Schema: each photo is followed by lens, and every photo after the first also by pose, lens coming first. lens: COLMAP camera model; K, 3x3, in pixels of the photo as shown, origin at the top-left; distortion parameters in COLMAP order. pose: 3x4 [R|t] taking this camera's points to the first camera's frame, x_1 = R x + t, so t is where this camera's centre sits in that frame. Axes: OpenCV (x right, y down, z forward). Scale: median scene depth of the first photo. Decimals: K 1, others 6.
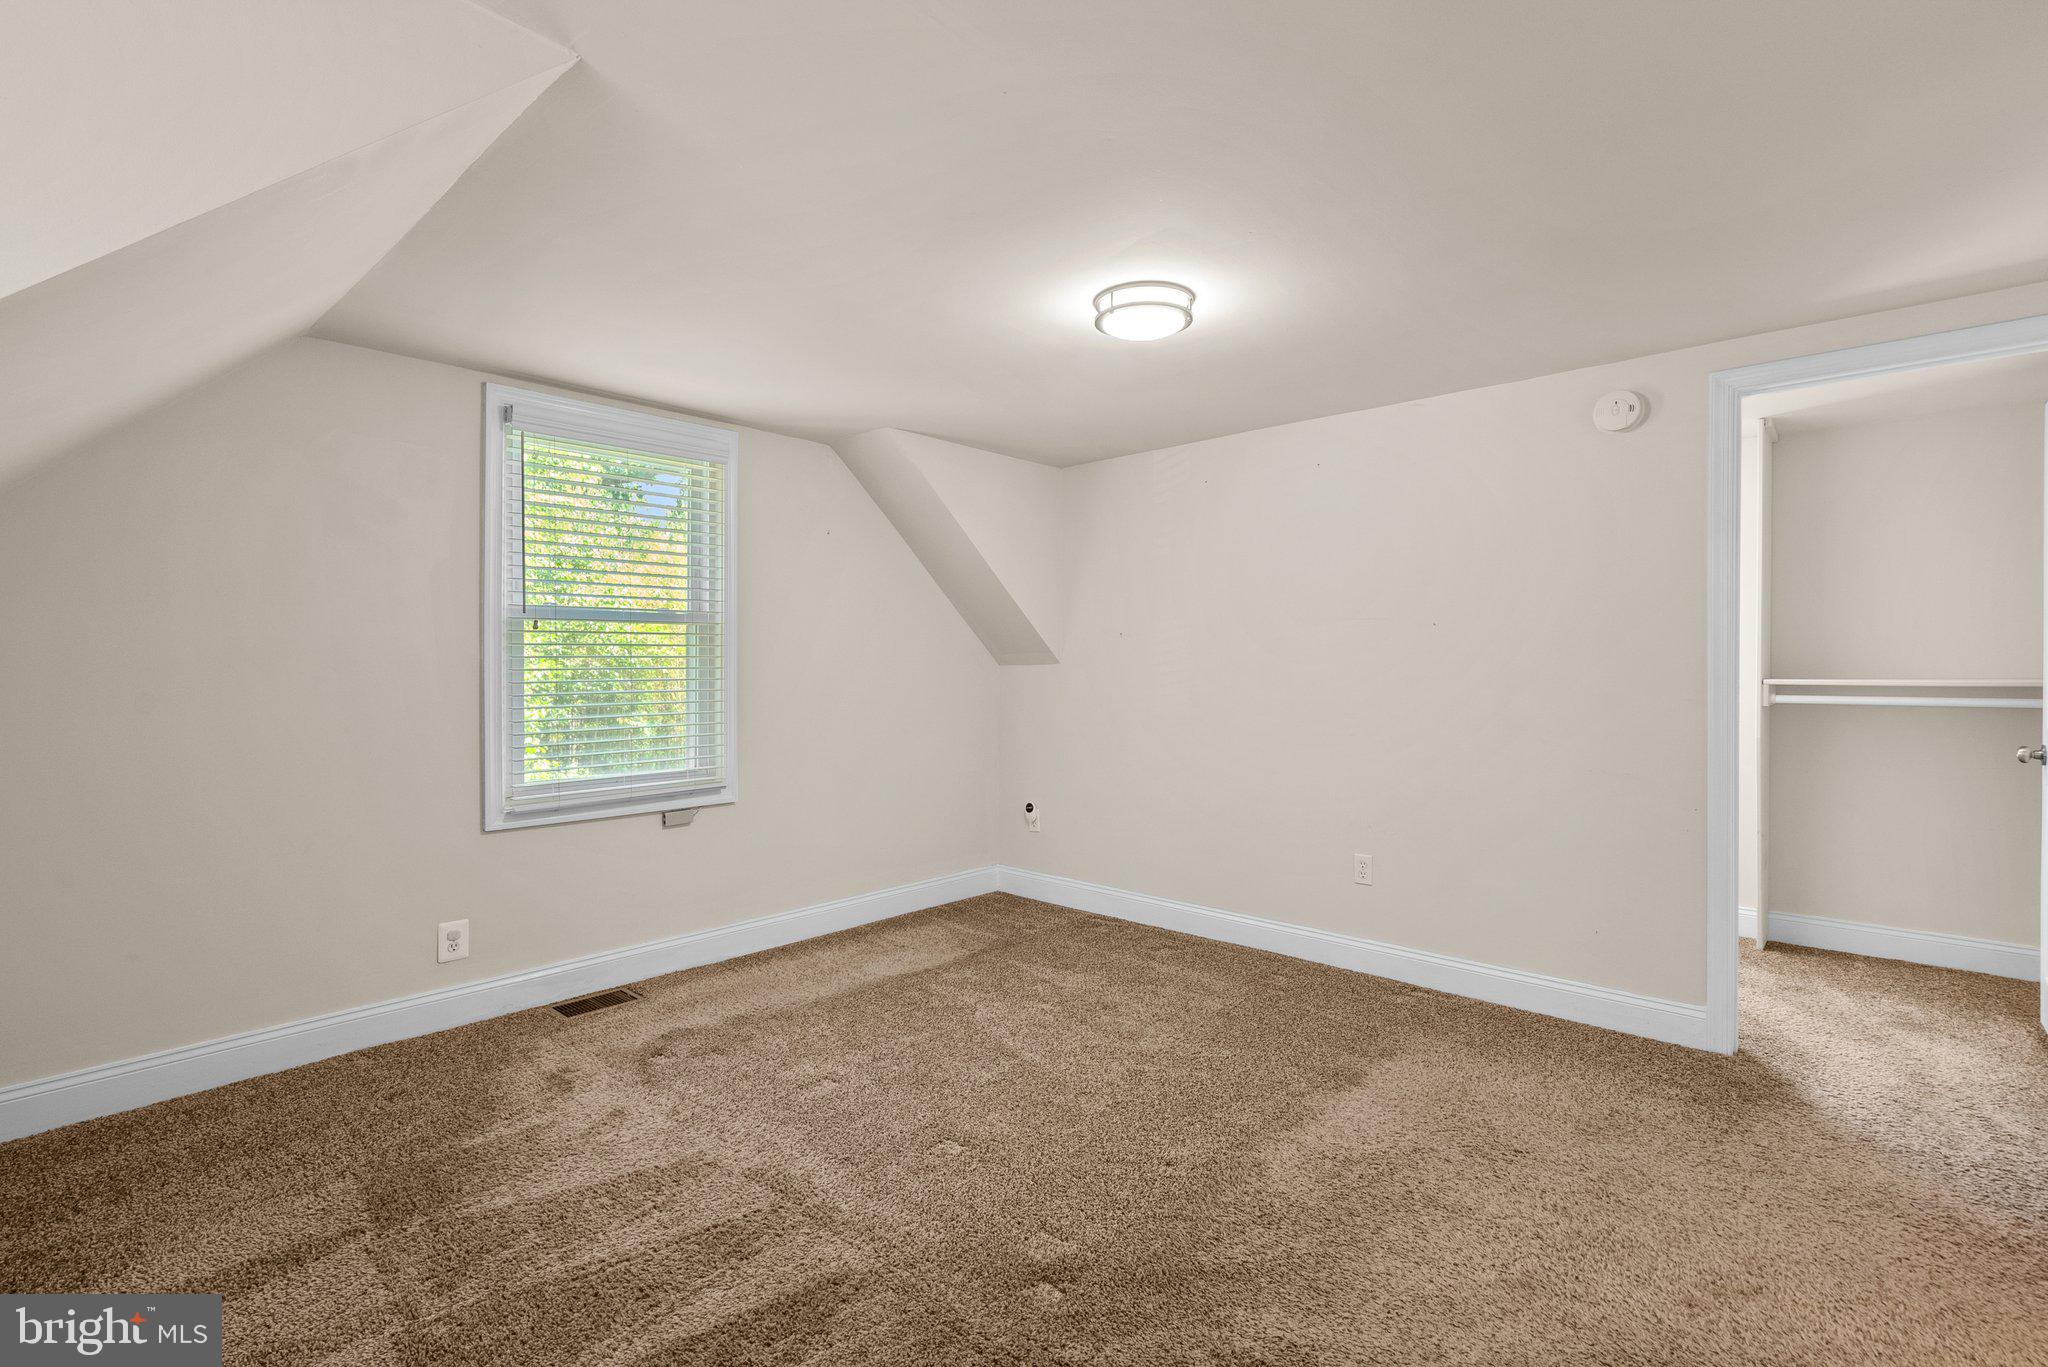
lens RADIAL K [[946.0, 0, 1020.0], [0, 946.0, 673.0], [0, 0, 1]] dist [-0.003014, 0.000008]
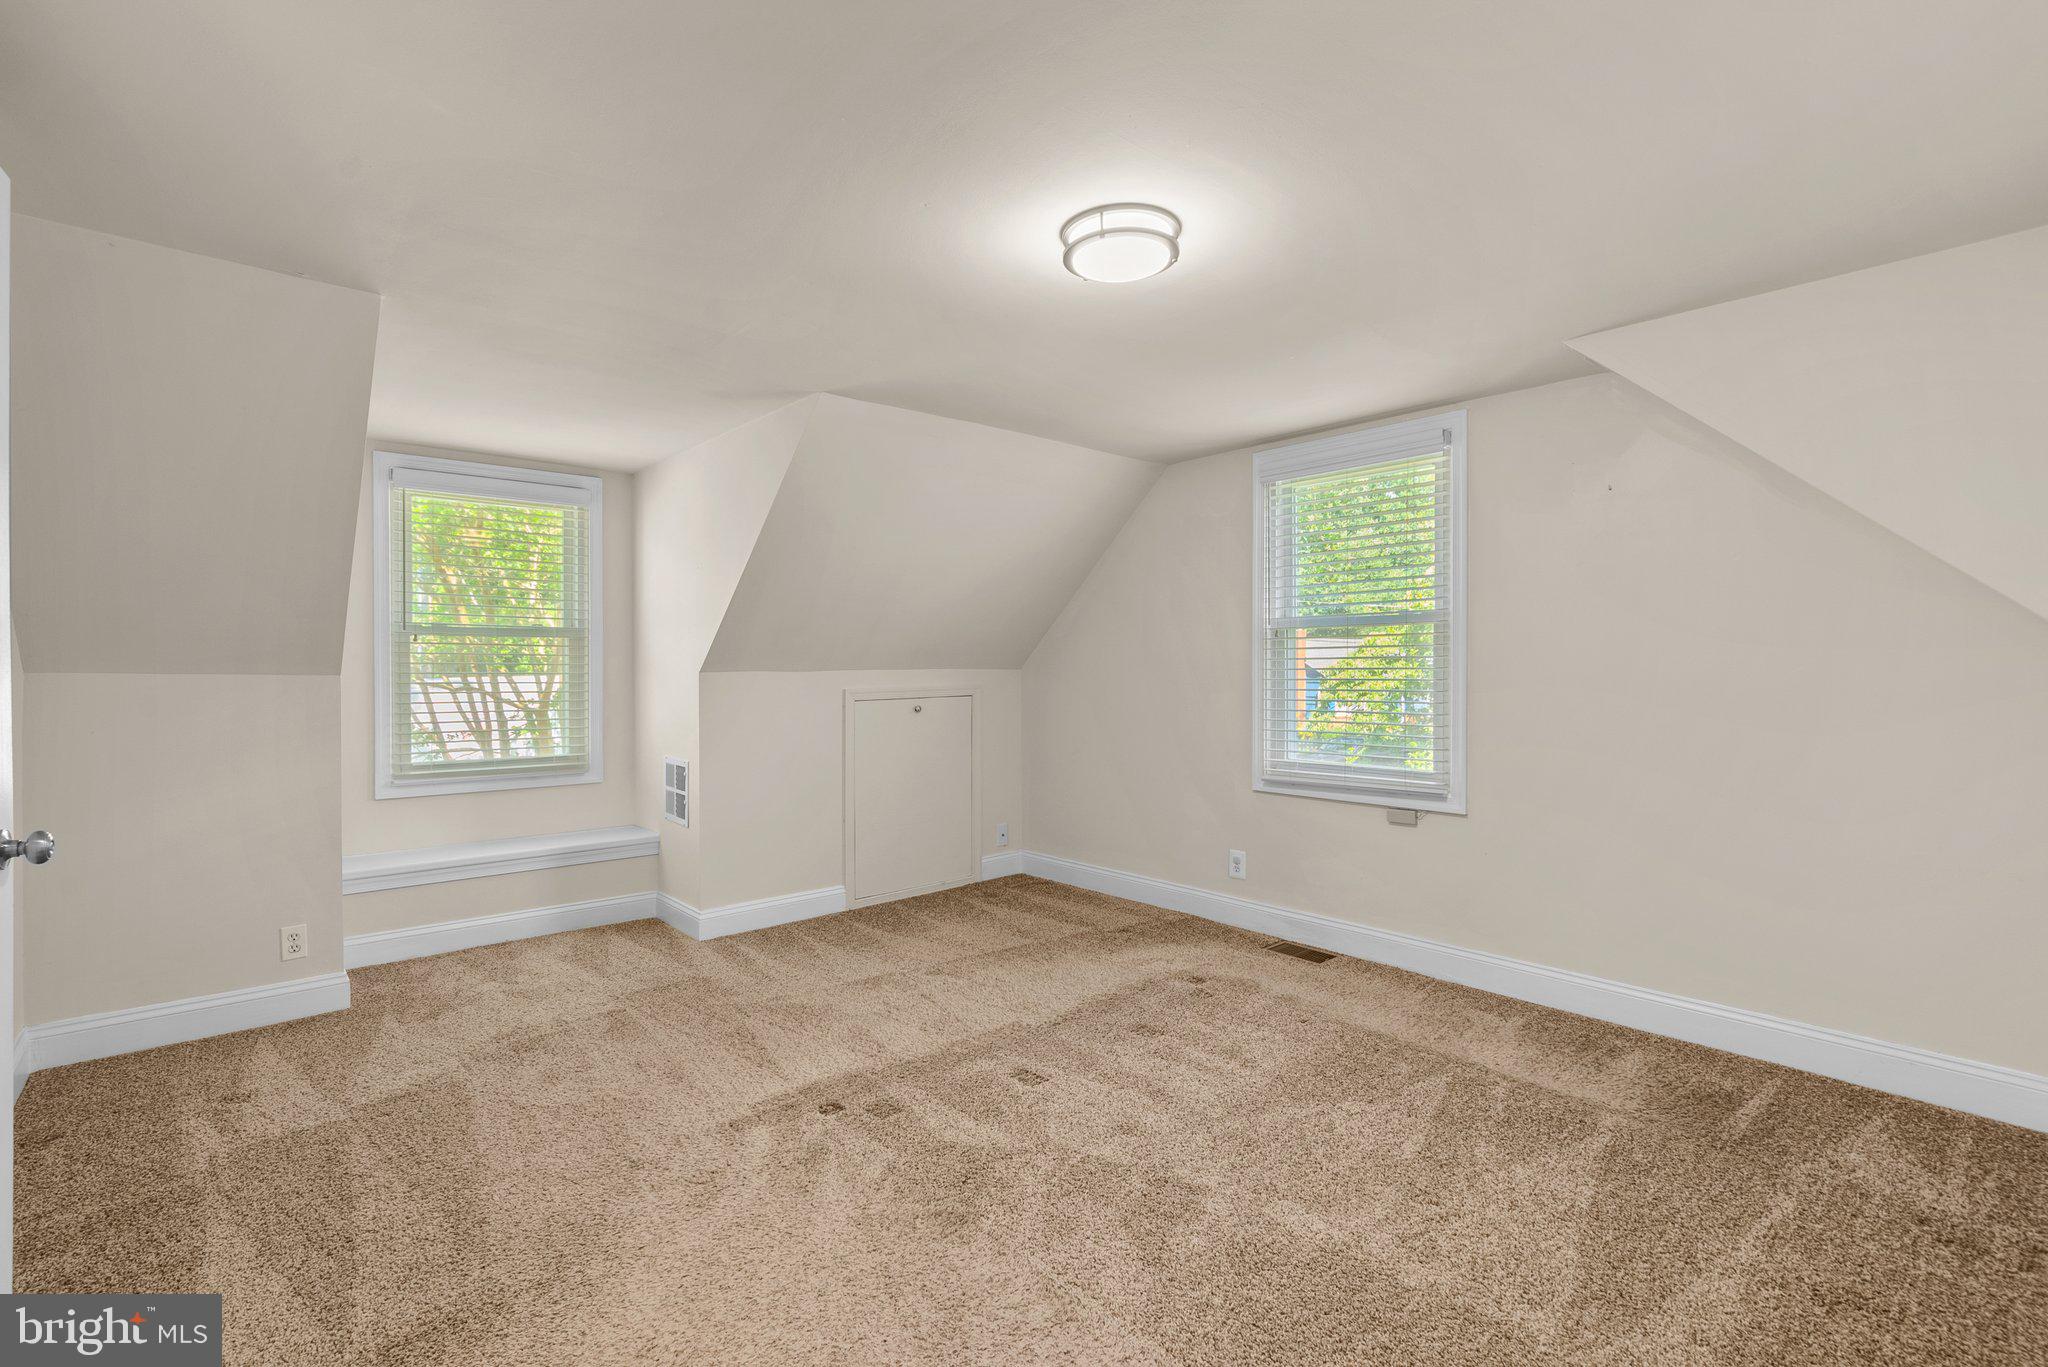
lens RADIAL K [[946.0, 0, 1020.0], [0, 946.0, 673.0], [0, 0, 1]] dist [-0.003014, 0.000008]
pose [[-0.120134, 0.011020, -0.992696, 0.760384], [-0.001151, 0.999936, 0.011240, -0.012245], [0.992757, 0.002493, -0.120114, 0.791945]]
